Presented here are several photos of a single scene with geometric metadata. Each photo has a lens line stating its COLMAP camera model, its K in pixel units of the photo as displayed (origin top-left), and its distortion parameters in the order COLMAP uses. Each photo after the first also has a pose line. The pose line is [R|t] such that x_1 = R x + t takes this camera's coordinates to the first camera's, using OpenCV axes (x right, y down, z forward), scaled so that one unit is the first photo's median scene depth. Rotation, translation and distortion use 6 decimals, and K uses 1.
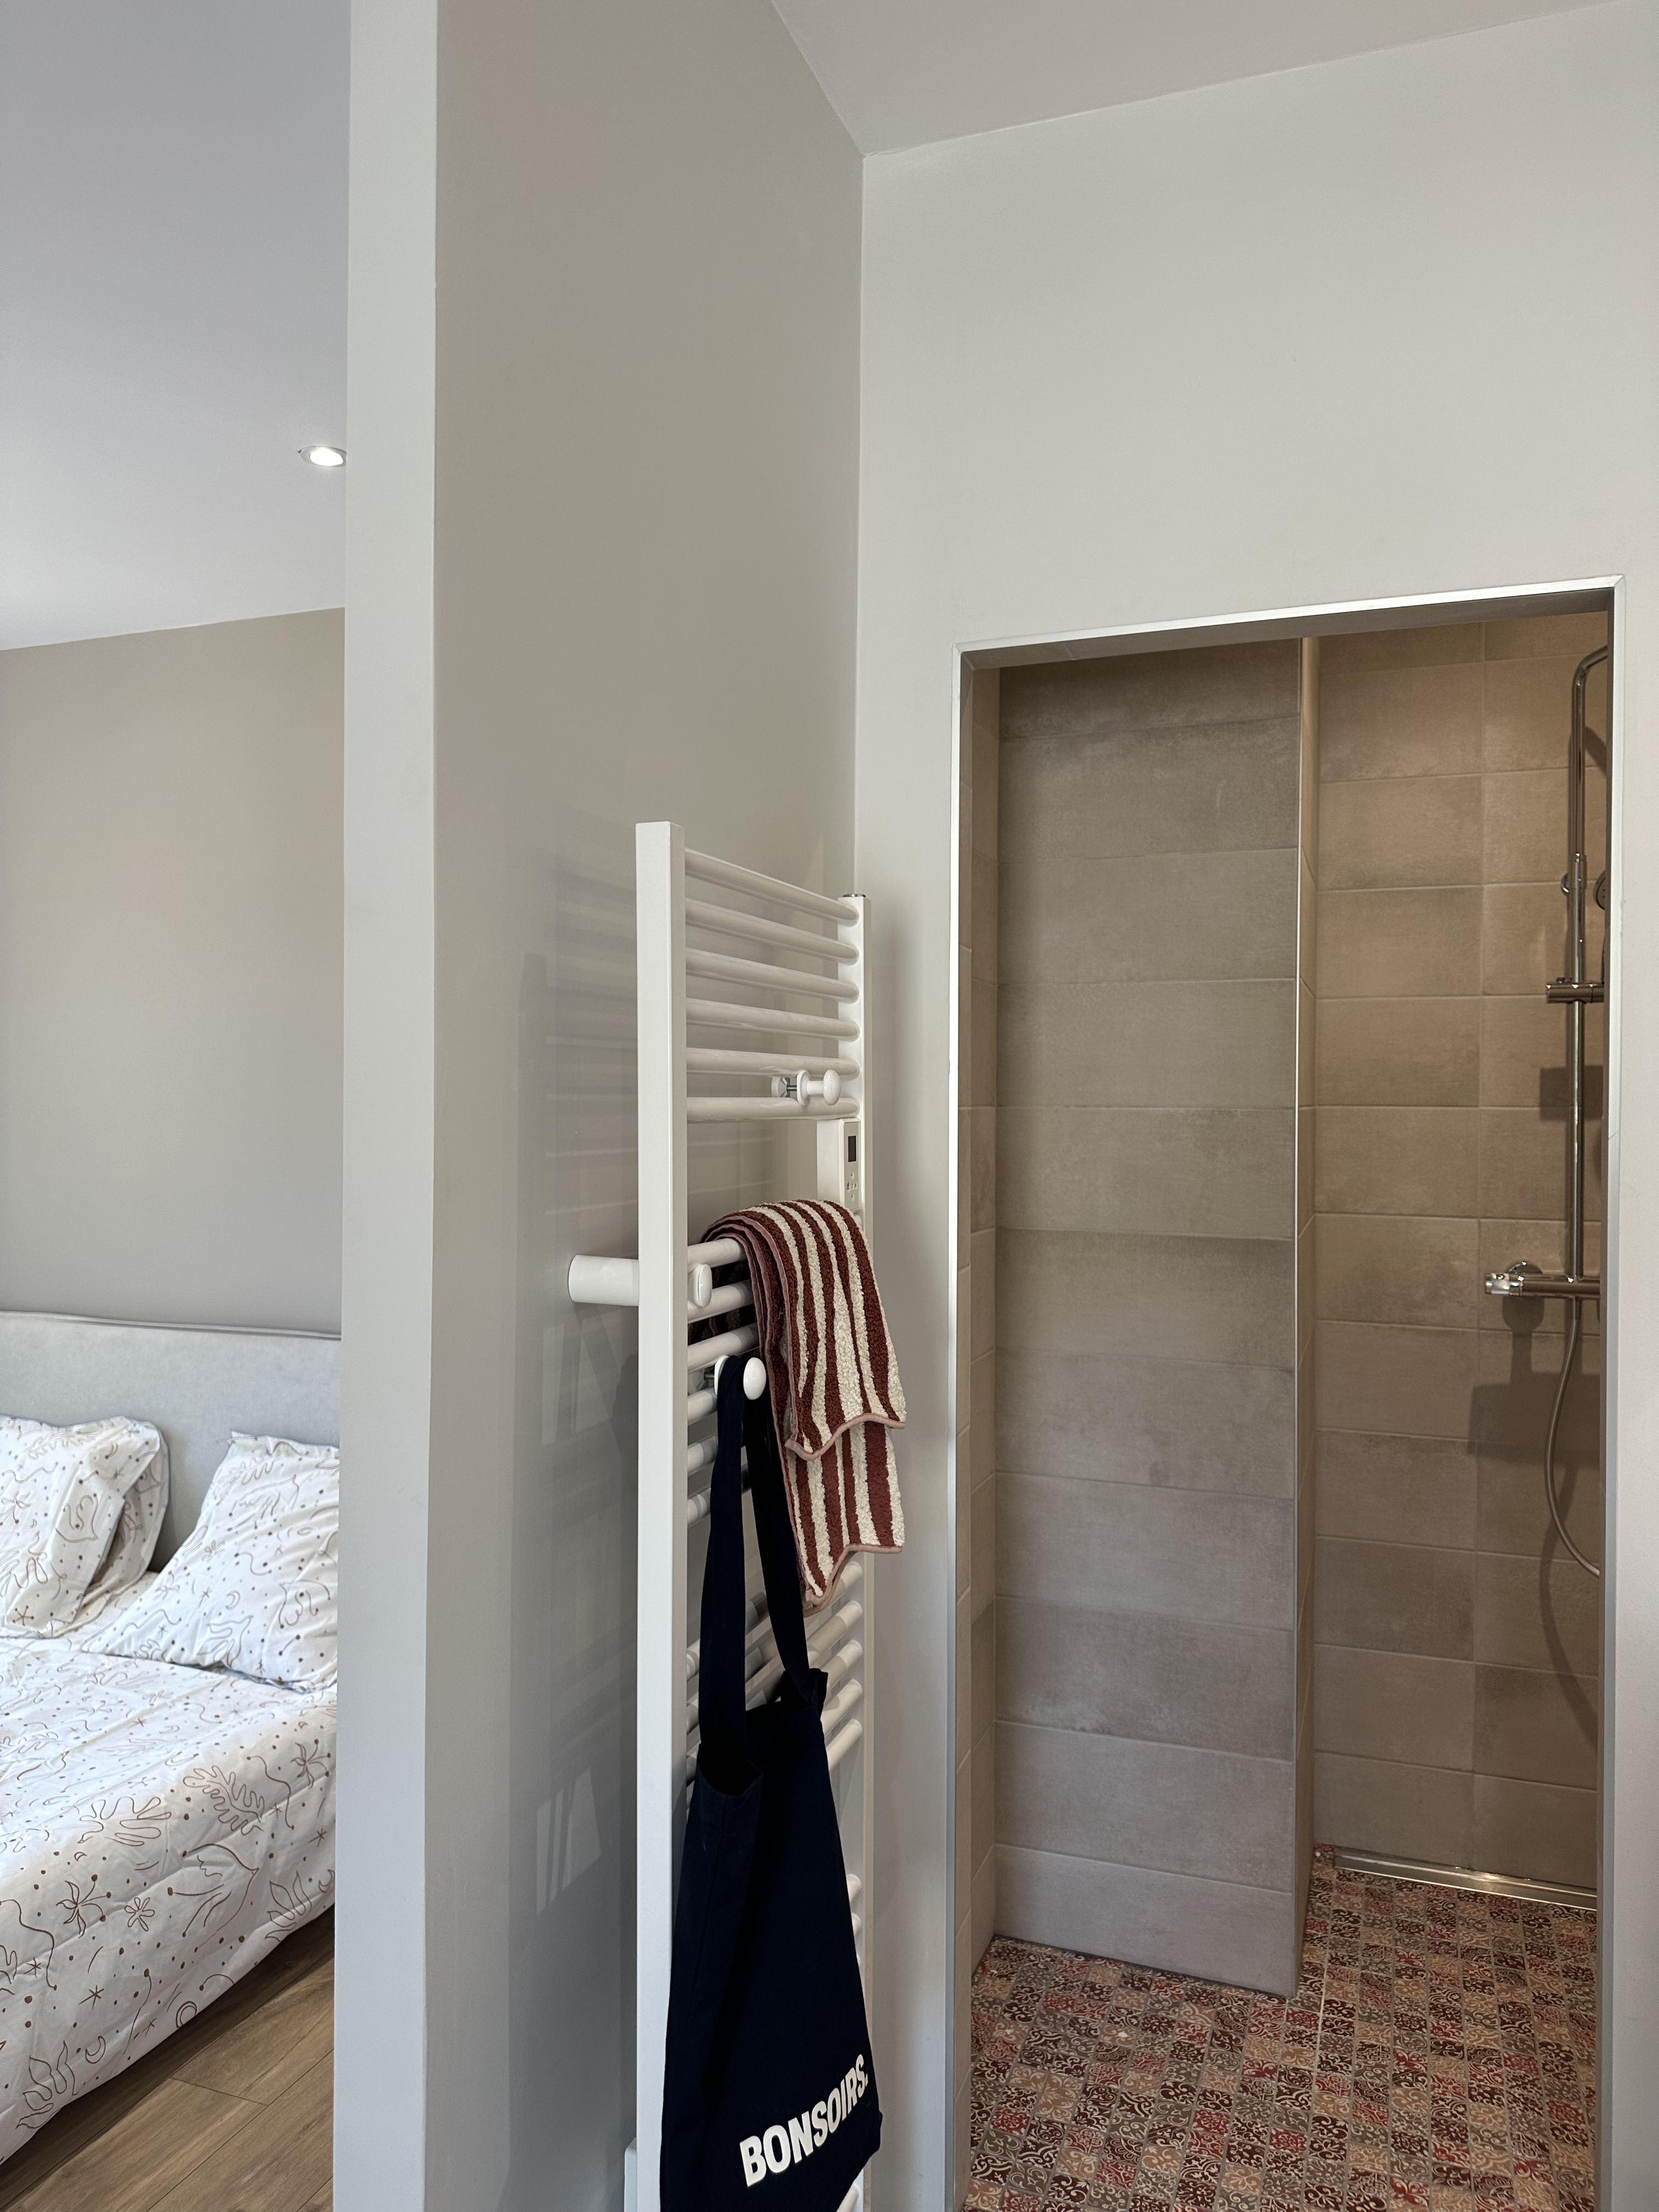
lens RADIAL K [[1571.7, 0, 829.5], [0, 1571.7, 1106.0], [0, 0, 1]] dist [-0.000381, -0.005193]
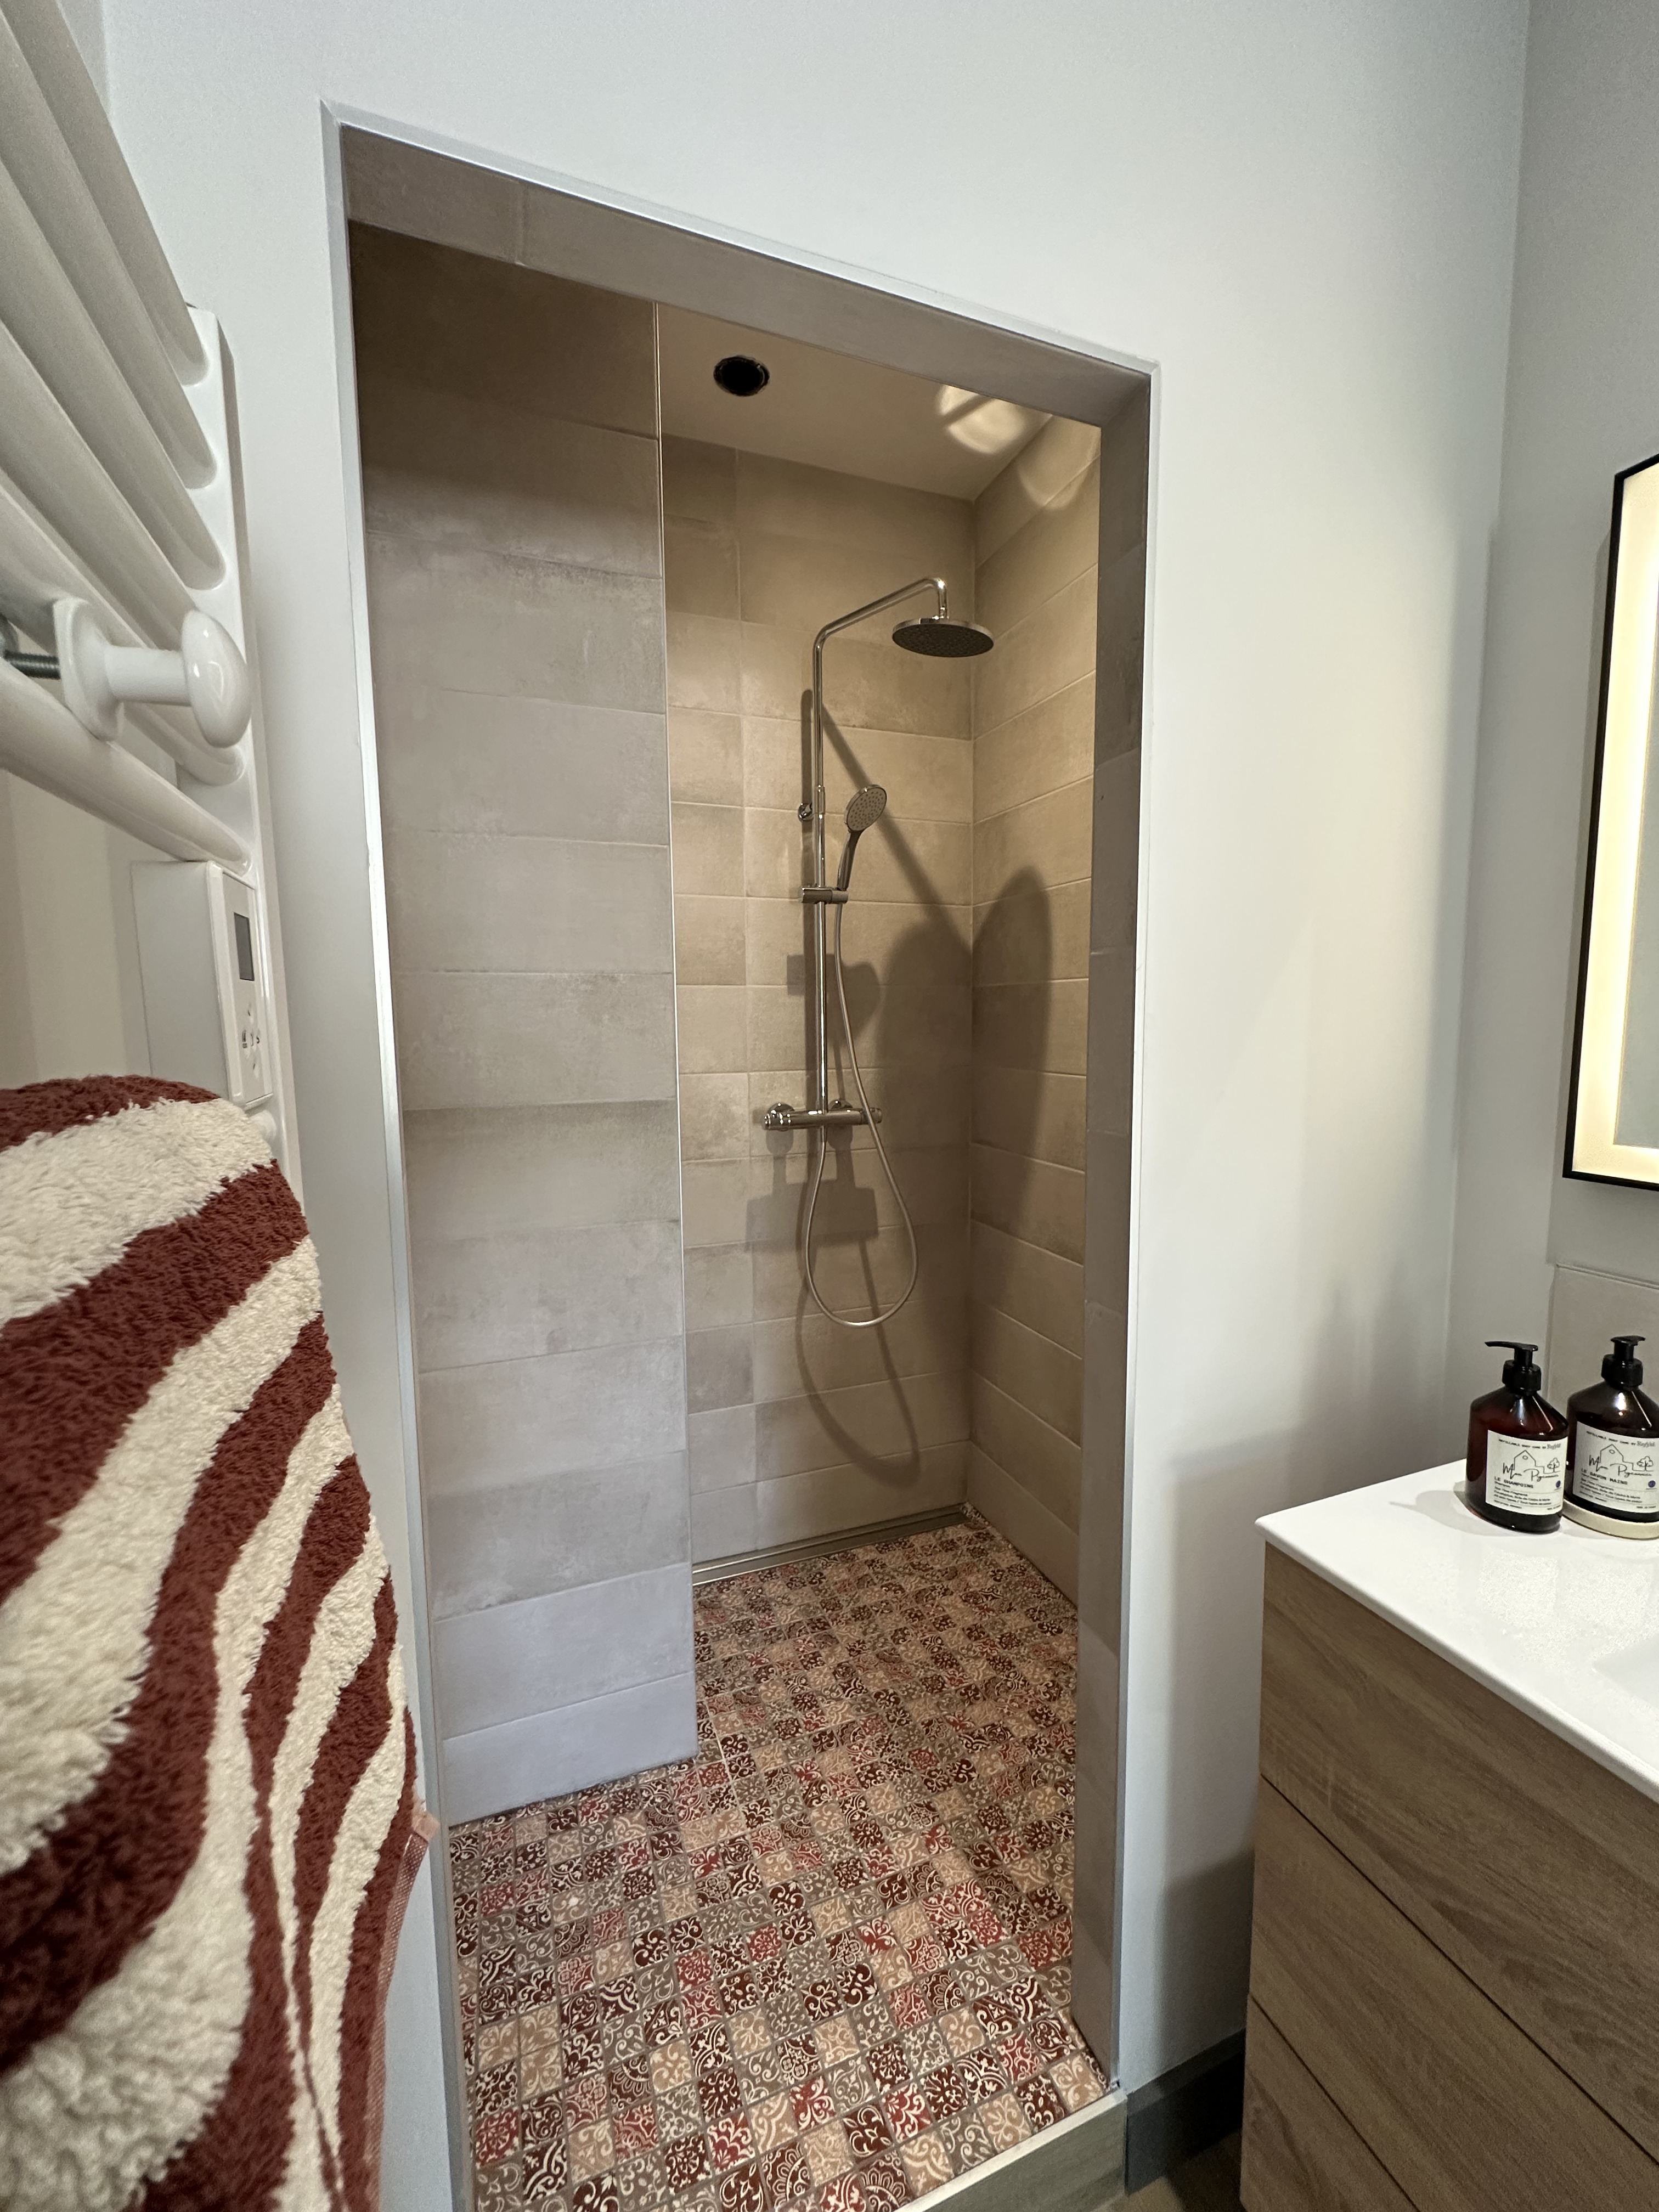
lens RADIAL K [[888.6, 0, 830.9], [0, 888.6, 1104.5], [0, 0, 1]] dist [-0.002731, 0.000274]
pose [[0.753489, -0.080074, 0.652566, -0.016716], [0.019528, 0.994843, 0.099526, 0.031092], [-0.657170, -0.062248, 0.751167, 0.473650]]
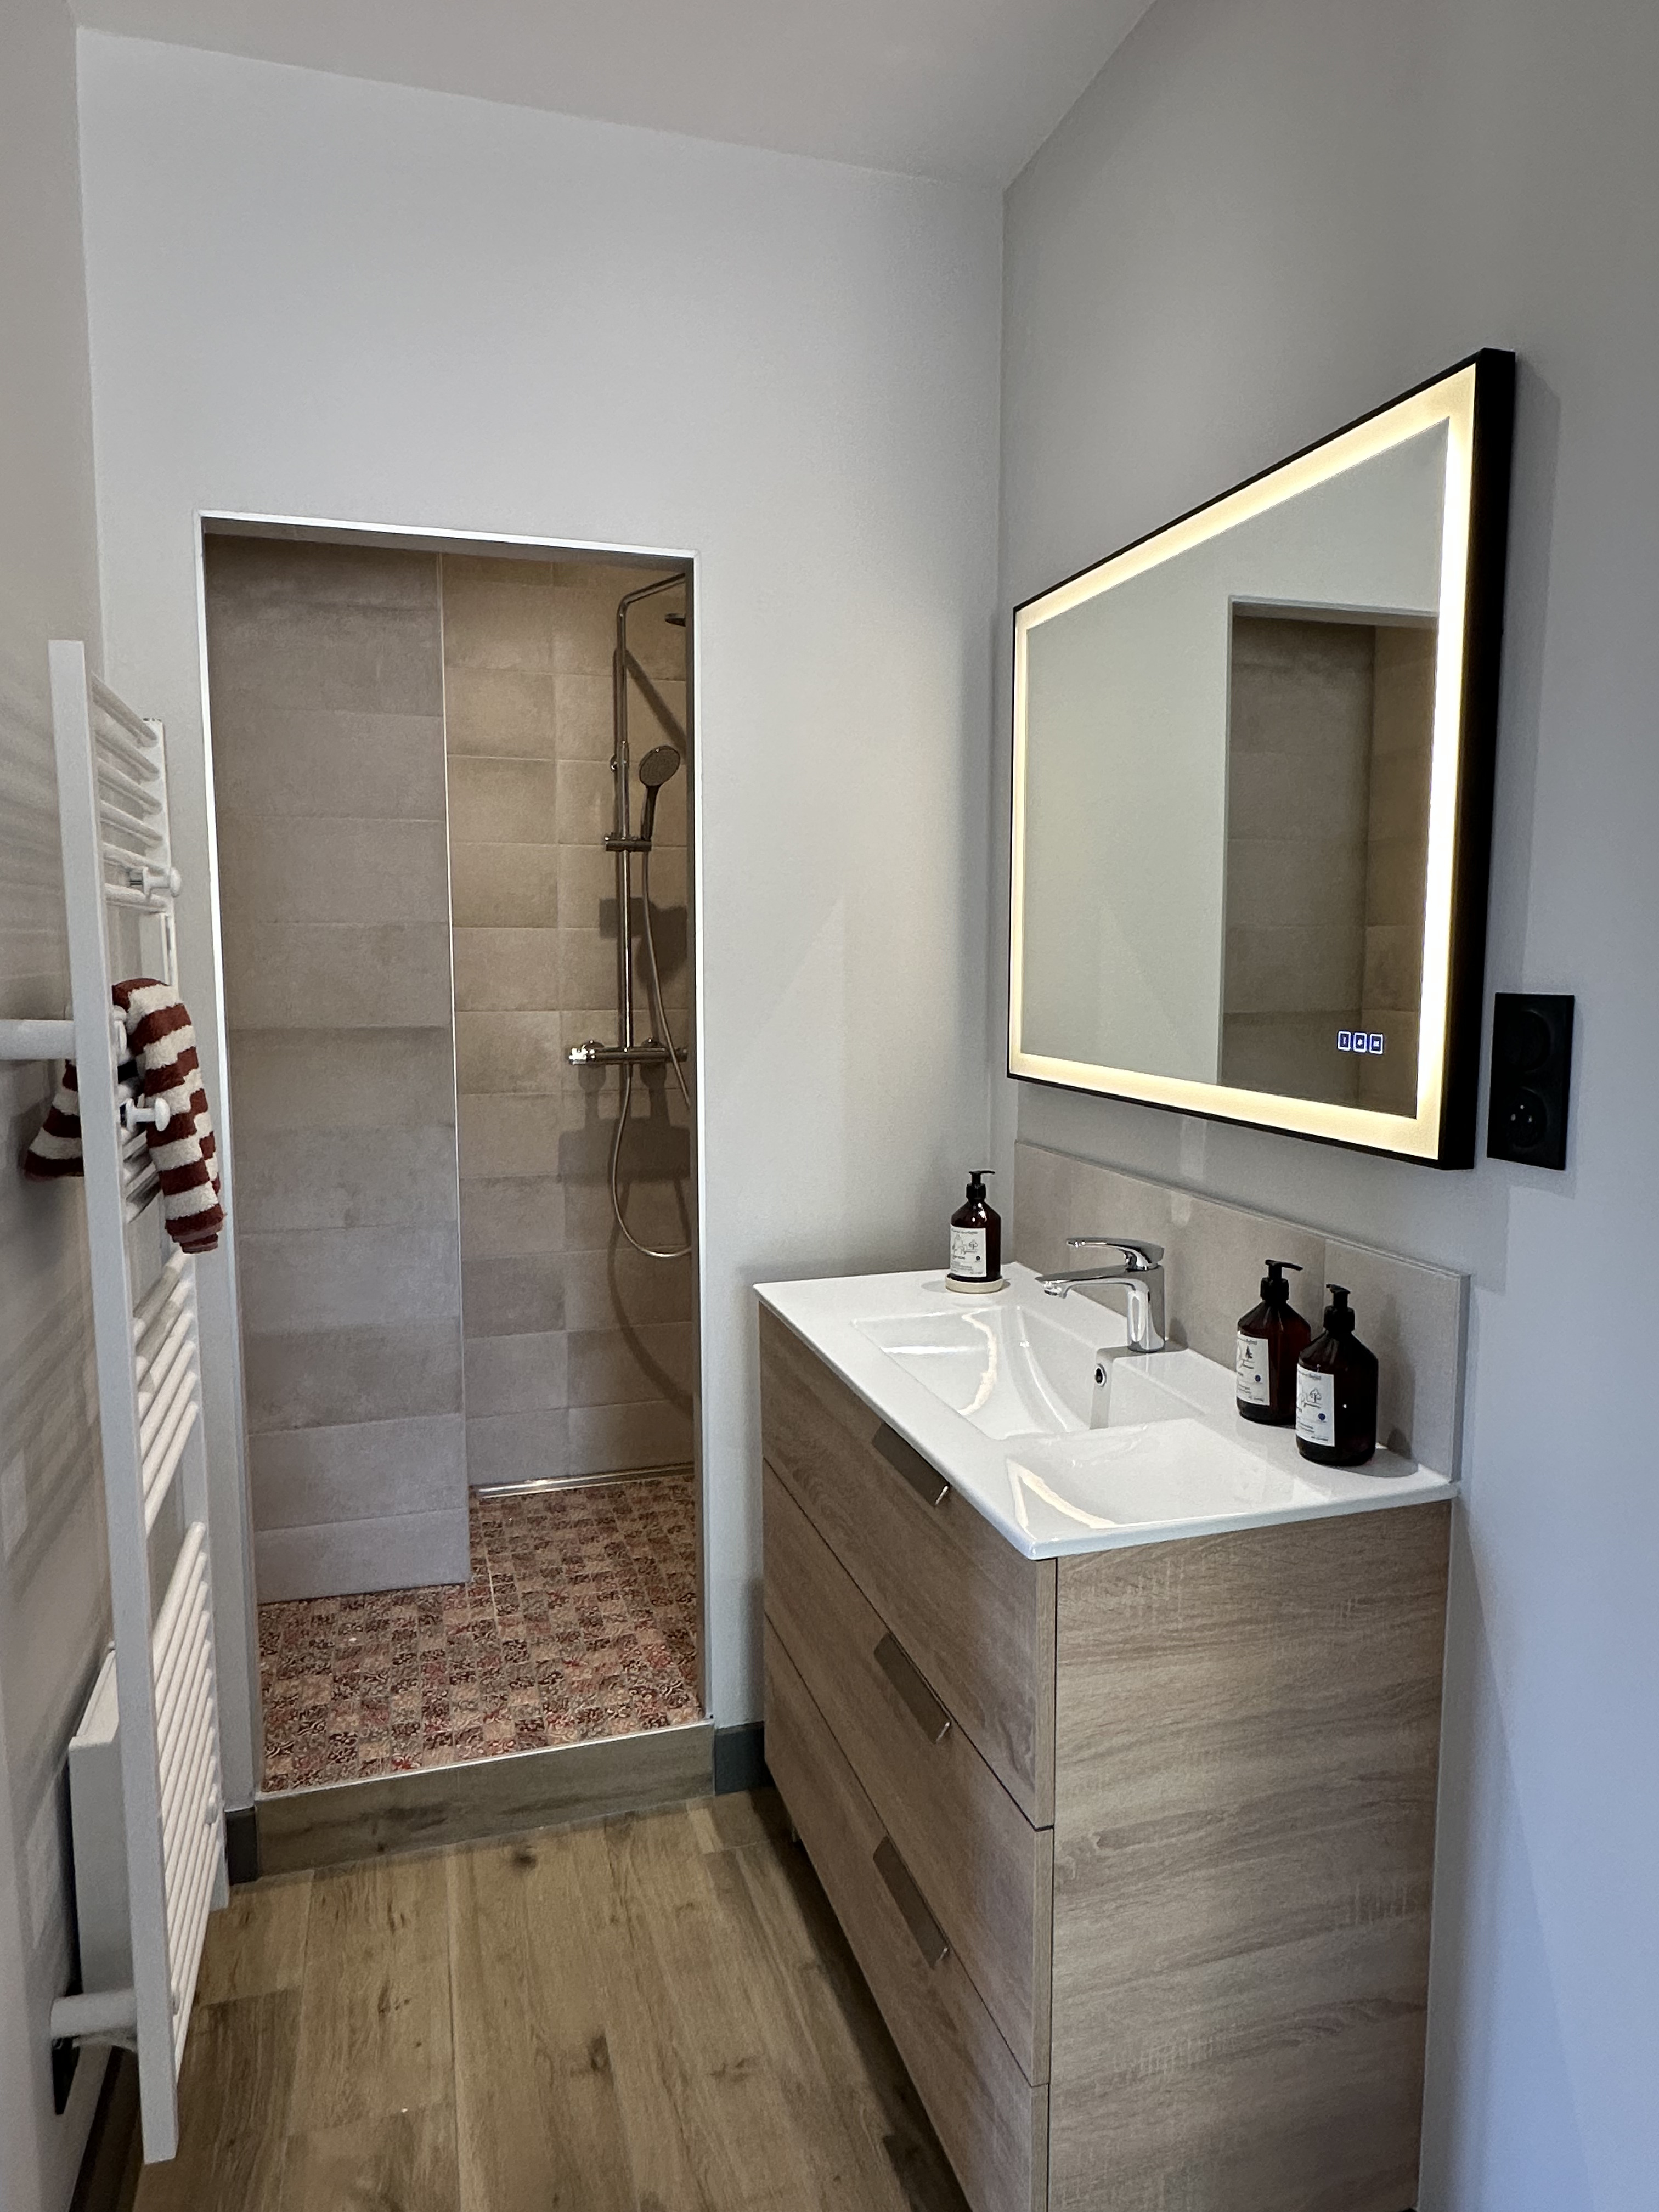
lens RADIAL K [[1376.7, 0, 818.4], [0, 1376.7, 1104.9], [0, 0, 1]] dist [-0.003219, -0.001630]
pose [[0.795013, -0.072098, 0.602293, -0.152440], [0.007151, 0.993956, 0.109543, 0.028147], [-0.606551, -0.082781, 0.790723, -0.092755]]
